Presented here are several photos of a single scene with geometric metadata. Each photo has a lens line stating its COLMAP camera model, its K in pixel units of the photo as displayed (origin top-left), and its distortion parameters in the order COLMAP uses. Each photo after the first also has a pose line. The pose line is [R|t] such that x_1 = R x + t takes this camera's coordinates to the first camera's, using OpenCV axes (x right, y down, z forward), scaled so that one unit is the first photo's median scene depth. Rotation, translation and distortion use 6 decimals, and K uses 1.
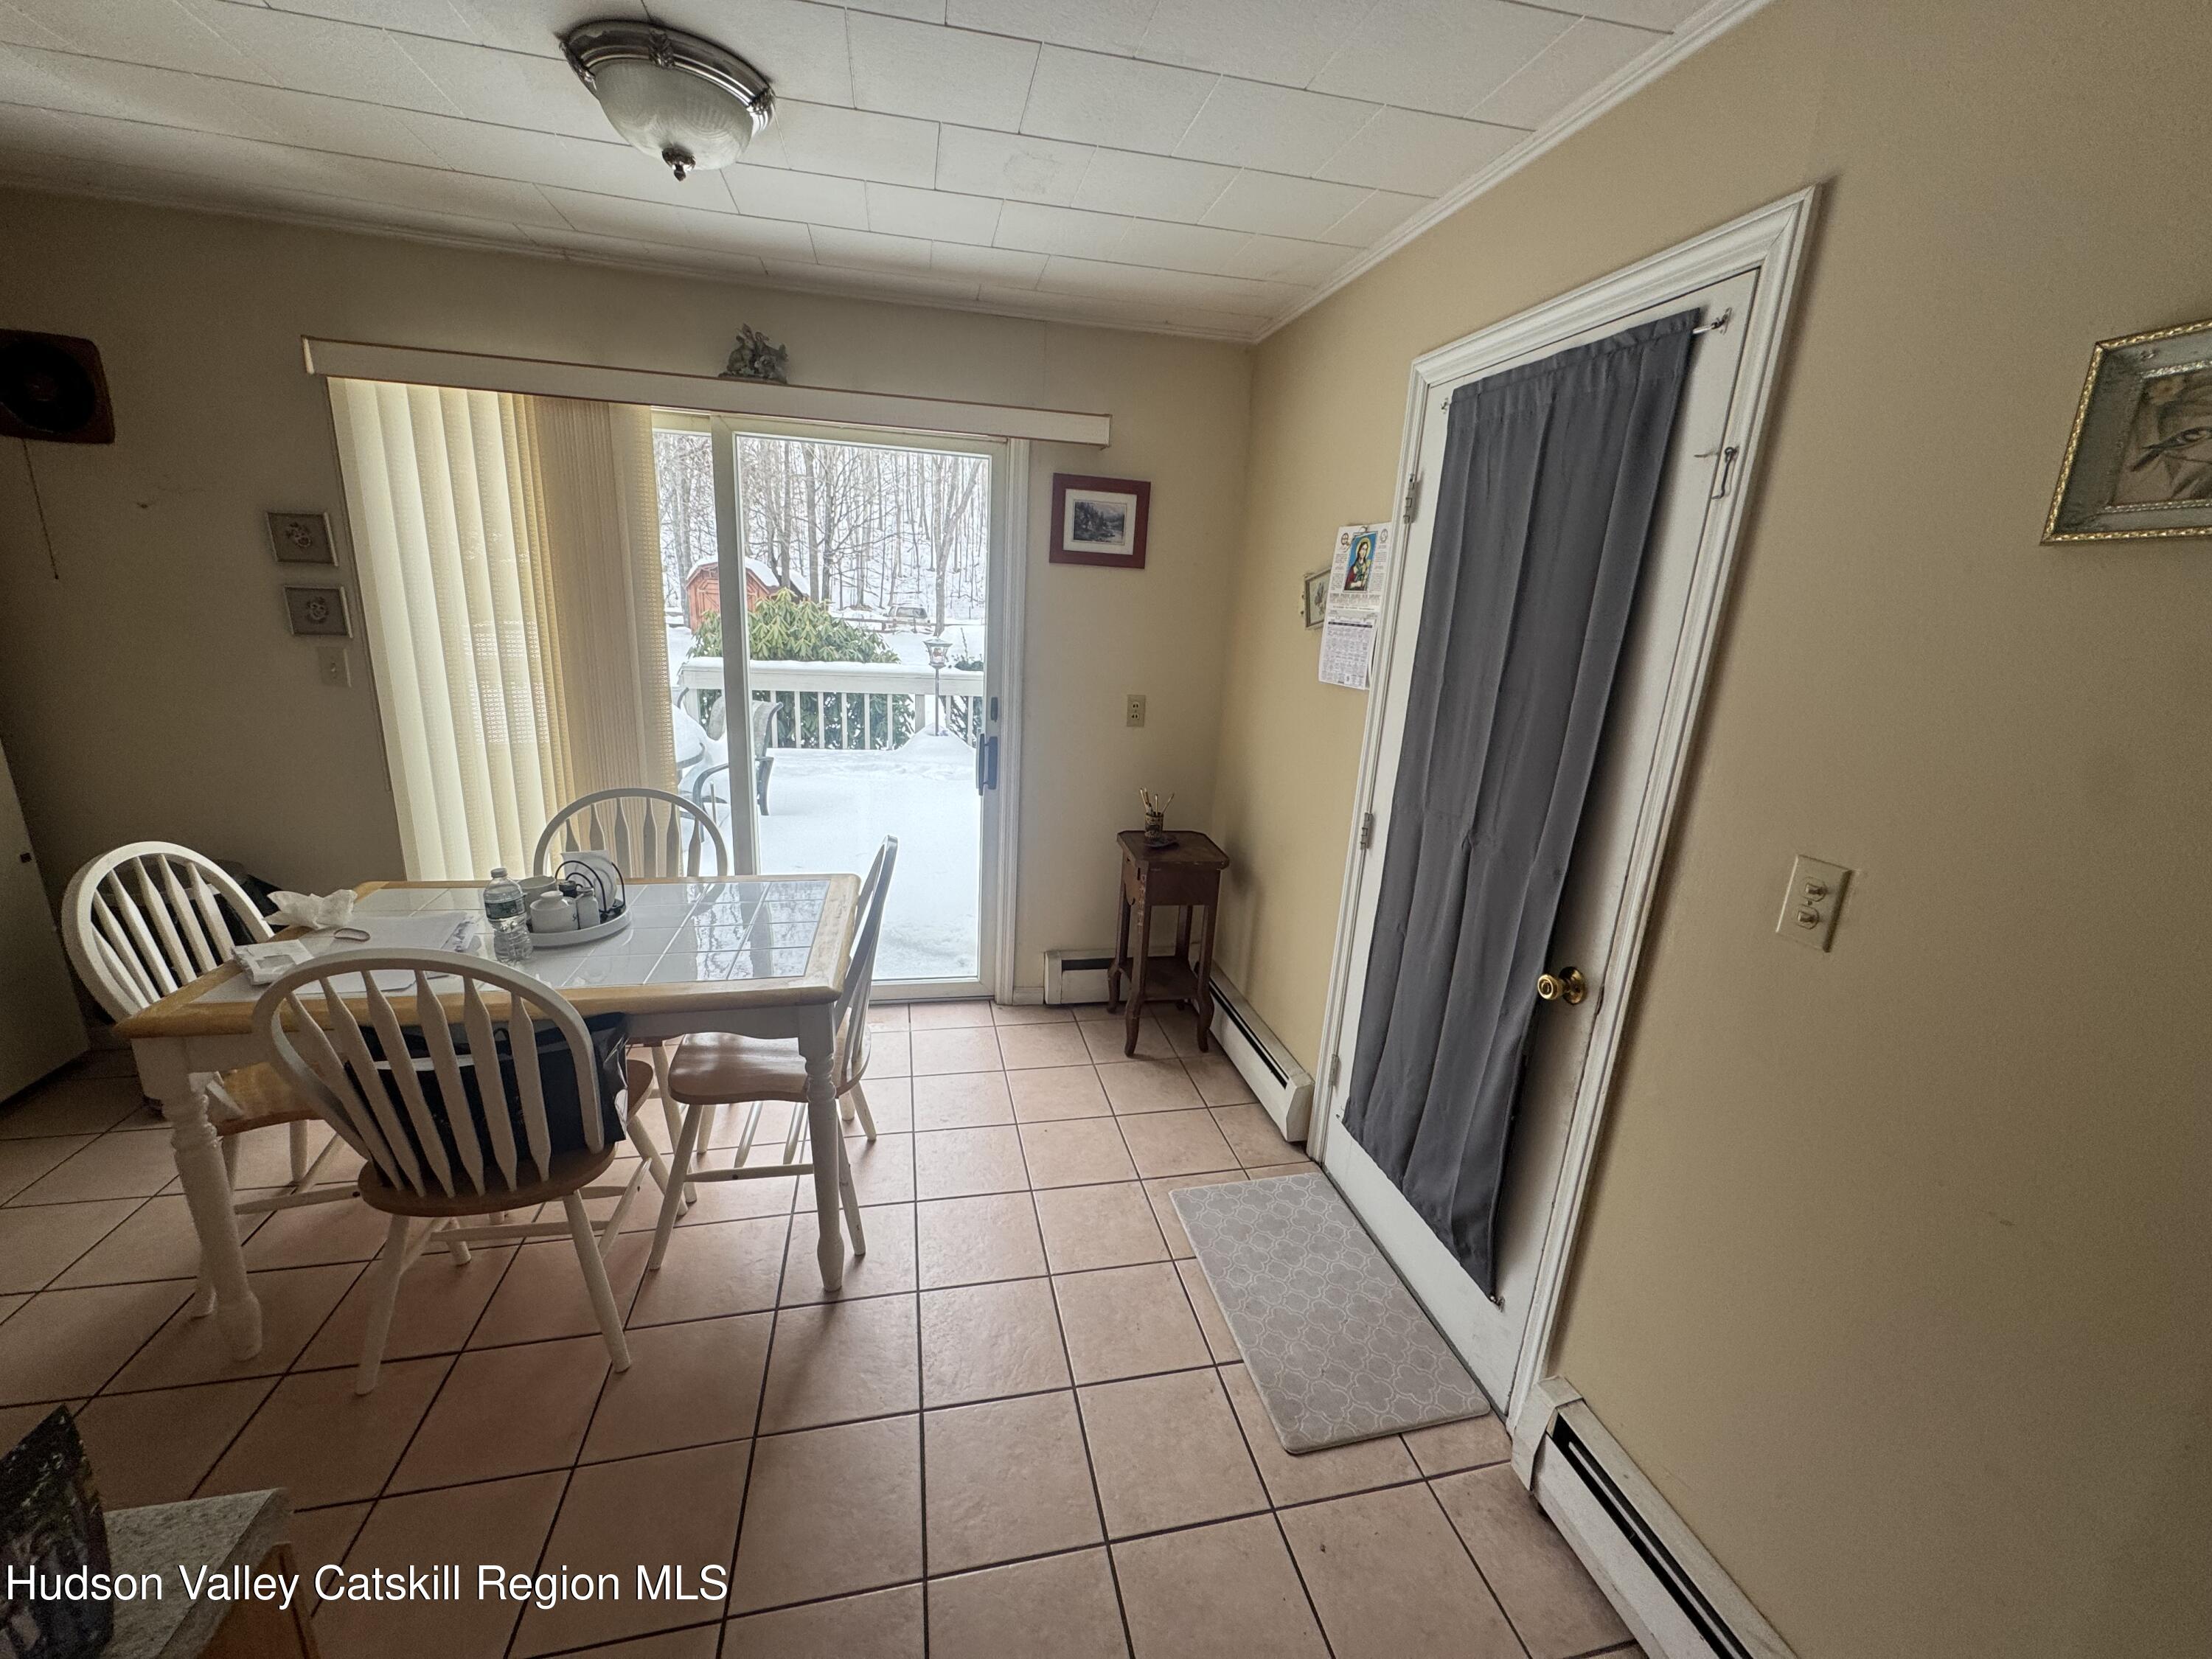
lens RADIAL K [[884.1, 0, 1110.5], [0, 884.1, 828.8], [0, 0, 1]] dist [-0.002863, -0.000726]
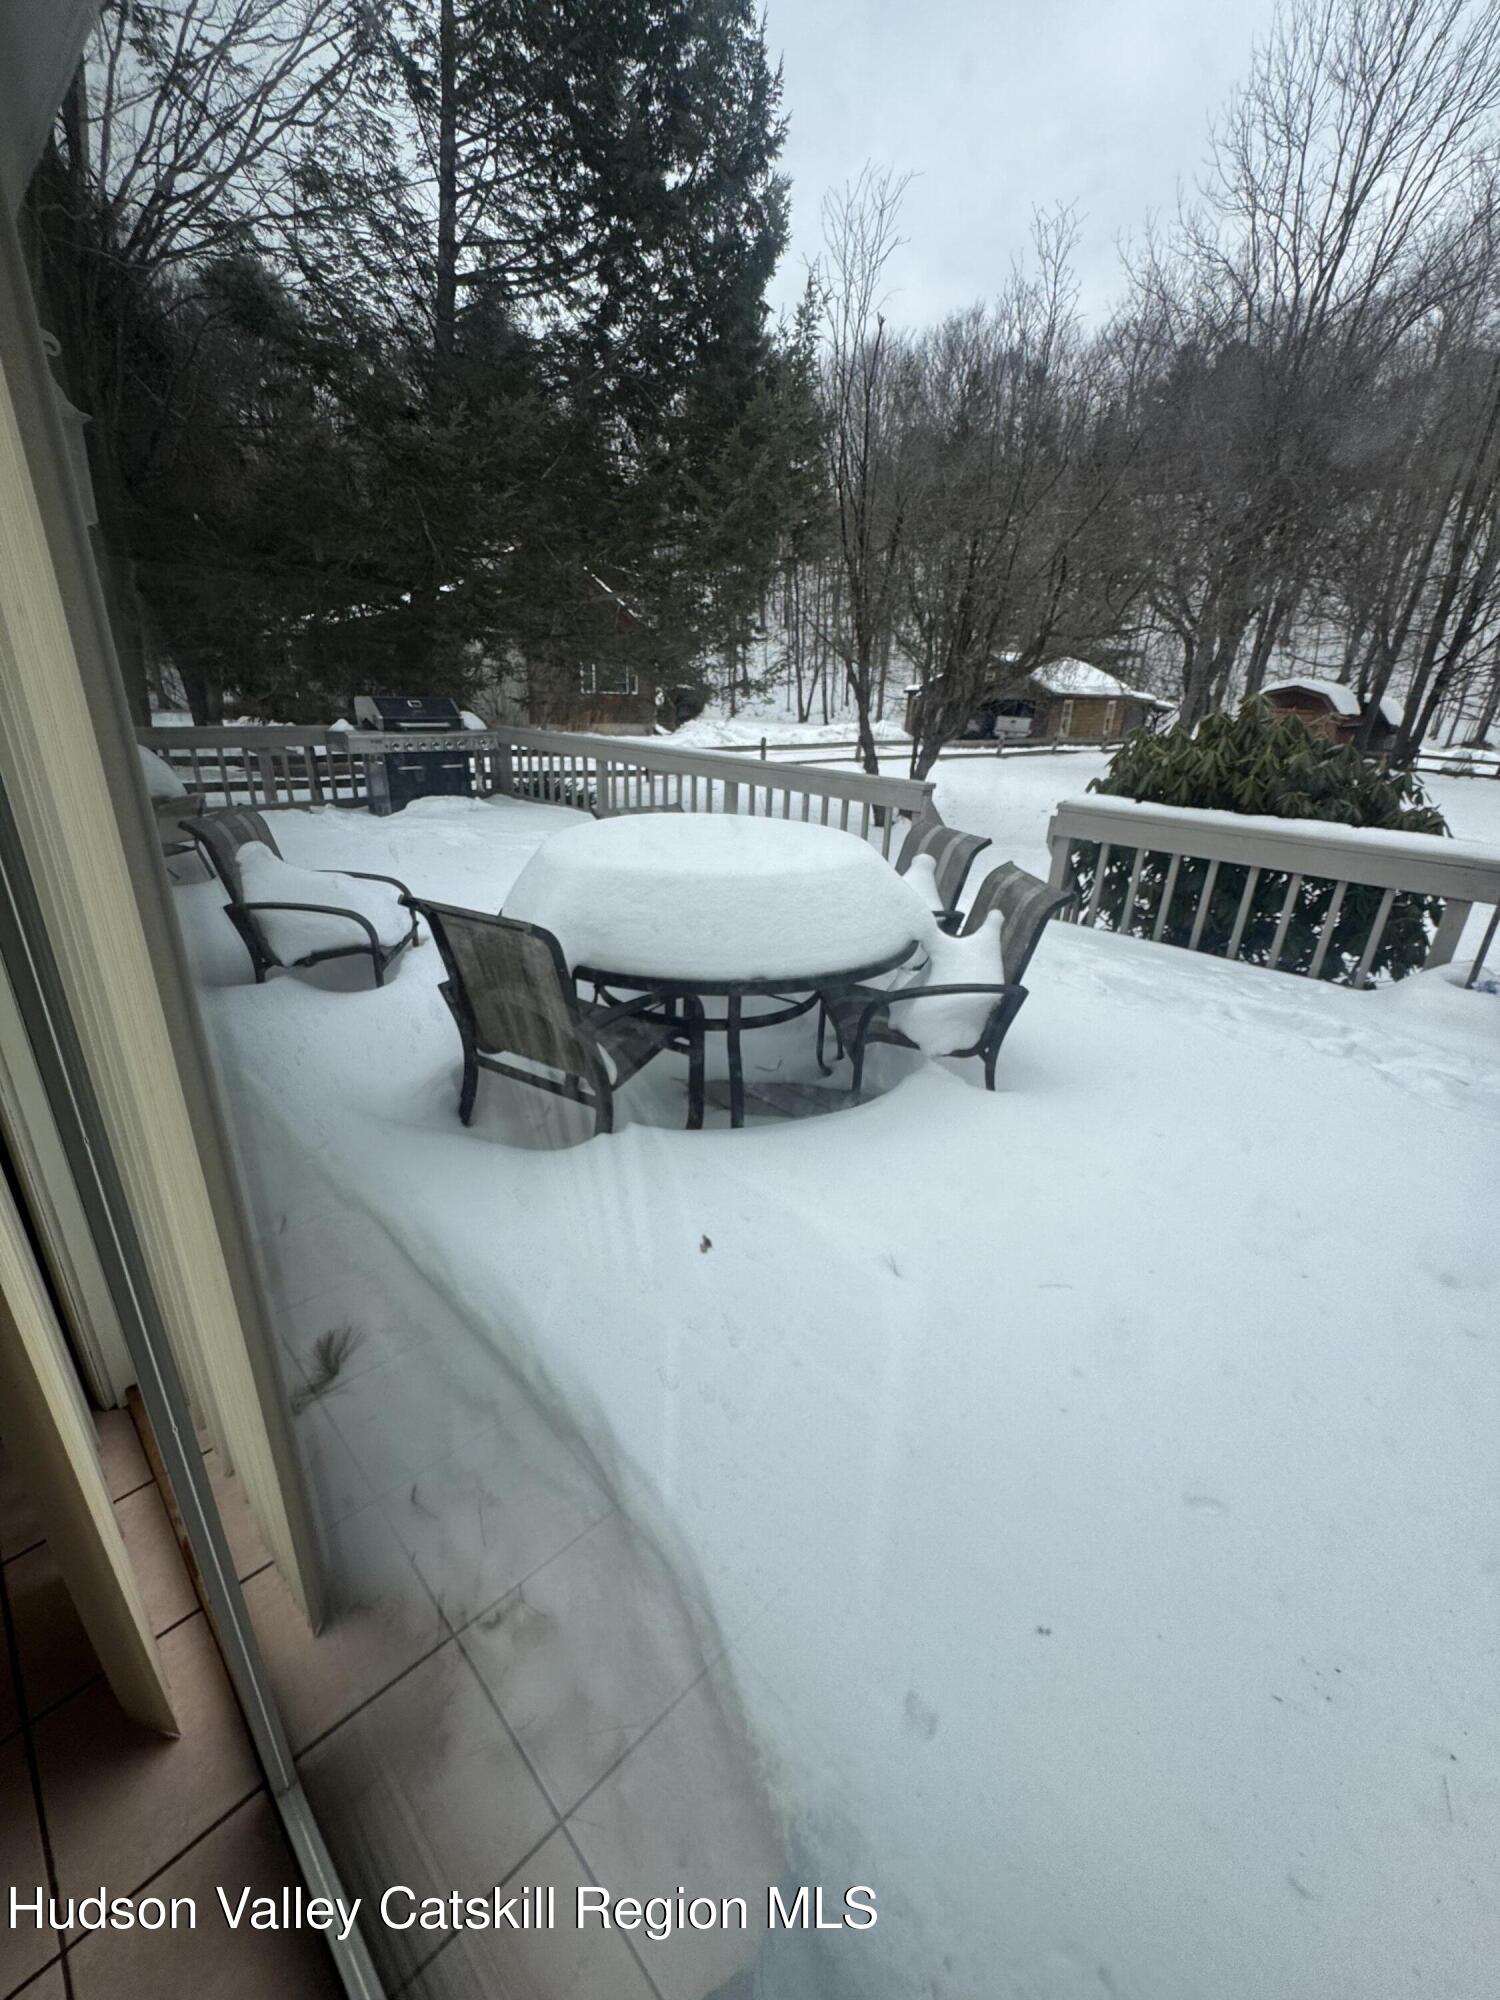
lens RADIAL K [[799.3, 0, 747.2], [0, 799.3, 1004.1], [0, 0, 1]] dist [-0.002863, -0.000726]
pose [[0.547836, 0.281308, -0.787872, -0.020914], [-0.222285, 0.956864, 0.187083, -0.031585], [0.806514, 0.072641, 0.586735, 0.142016]]
